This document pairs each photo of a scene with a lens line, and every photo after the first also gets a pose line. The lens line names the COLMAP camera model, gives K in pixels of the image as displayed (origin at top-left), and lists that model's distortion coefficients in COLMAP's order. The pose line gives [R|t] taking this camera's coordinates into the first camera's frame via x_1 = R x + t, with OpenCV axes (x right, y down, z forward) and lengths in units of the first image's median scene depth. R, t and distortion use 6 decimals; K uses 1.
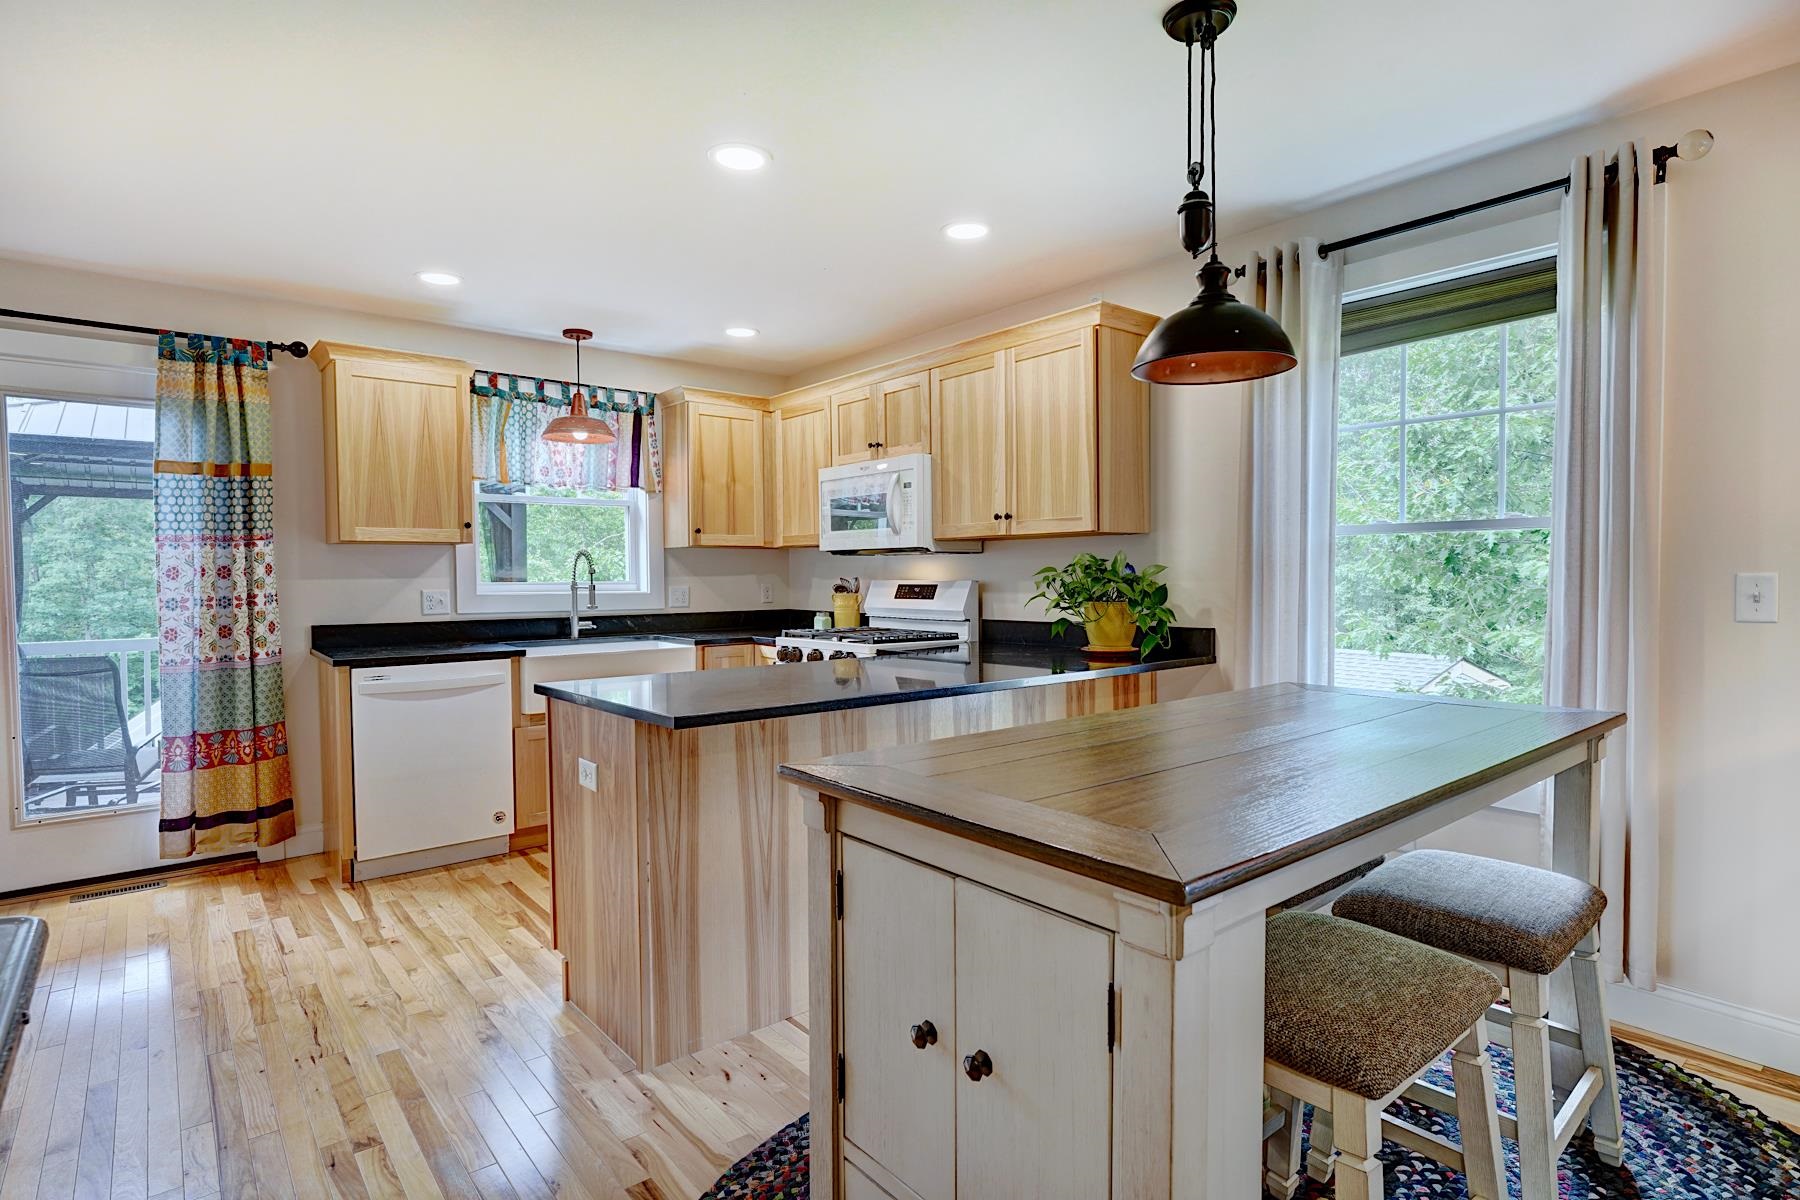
lens RADIAL K [[909.4, 0, 907.8], [0, 909.4, 600.5], [0, 0, 1]] dist [-0.010823, -0.000741]
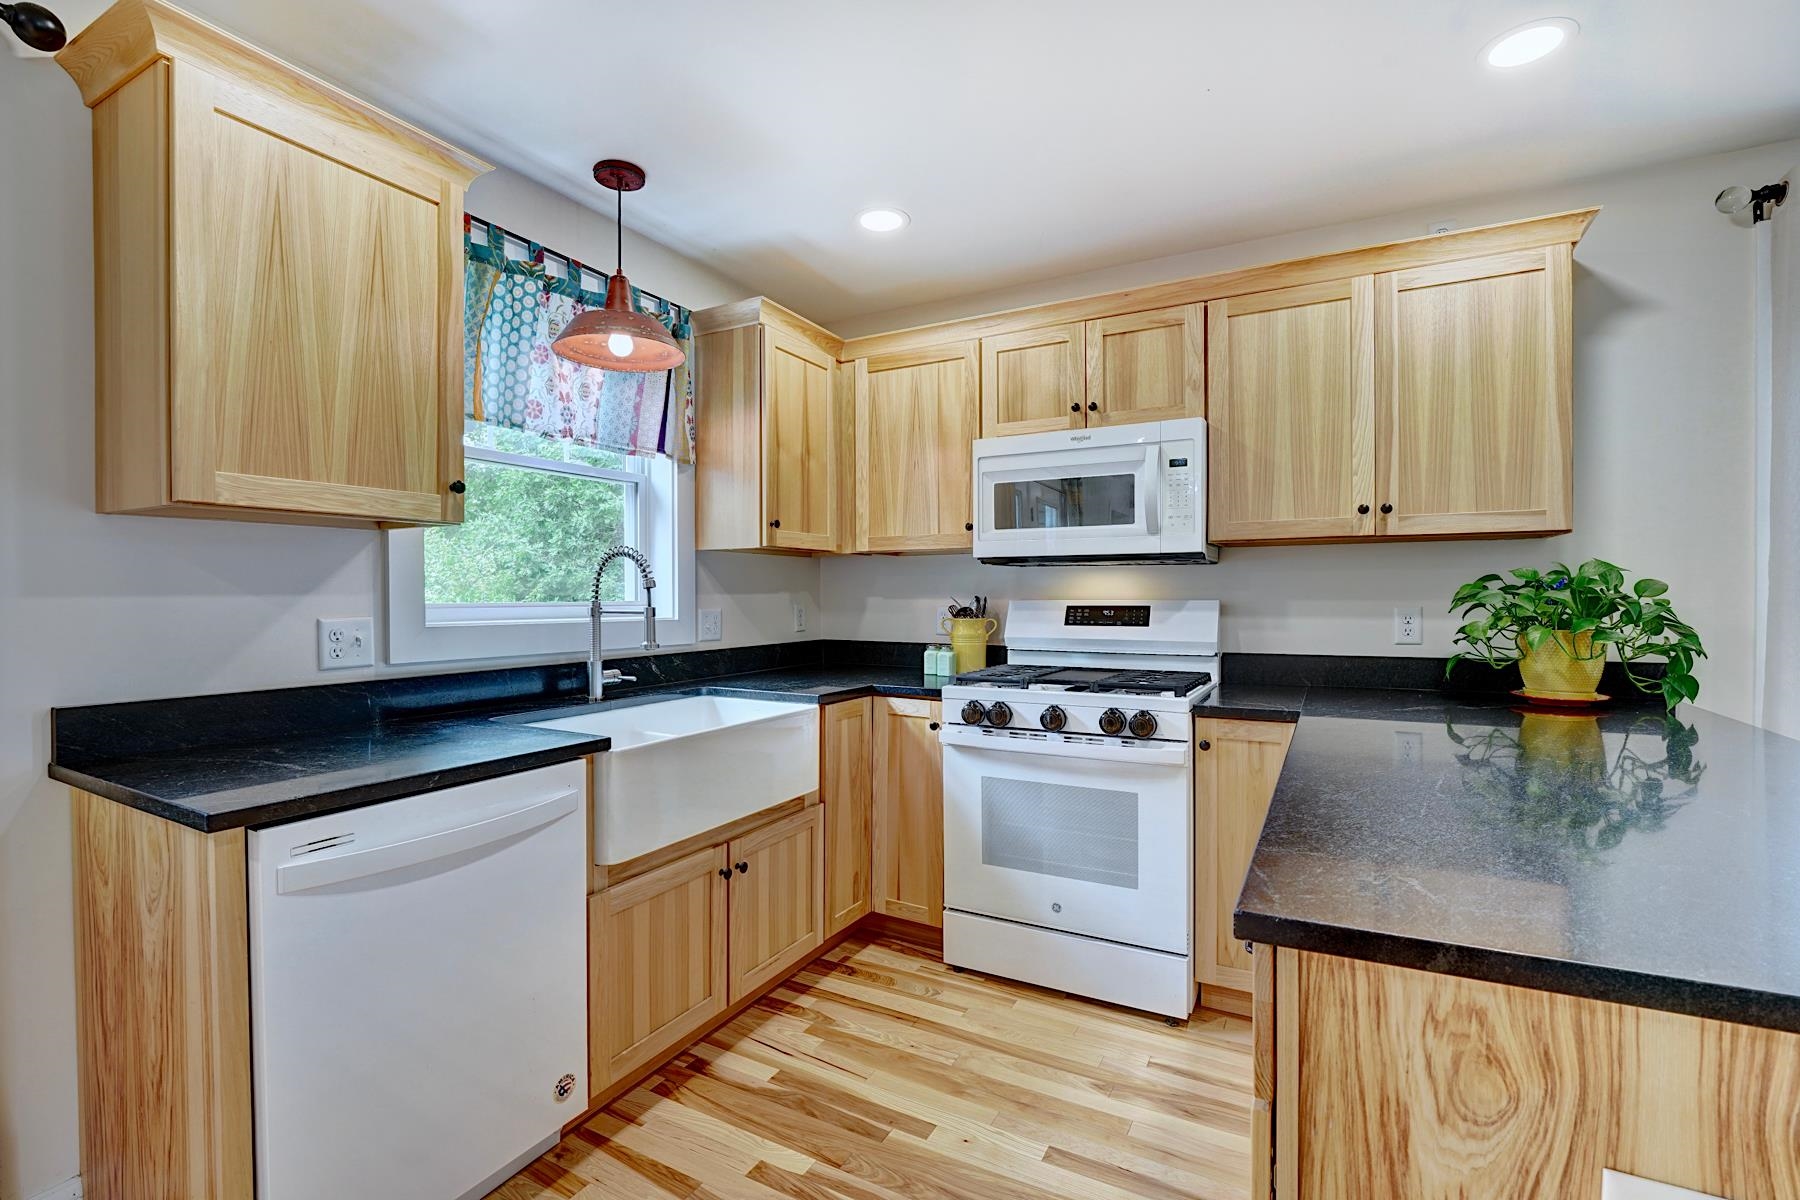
lens RADIAL K [[802.0, 0, 903.3], [0, 802.0, 602.2], [0, 0, 1]] dist [-0.015084, 0.000681]
pose [[0.931472, -0.000052, 0.363812, -0.371289], [0.007639, 0.999782, -0.019416, -0.009057], [-0.363732, 0.020865, 0.931270, 0.453814]]
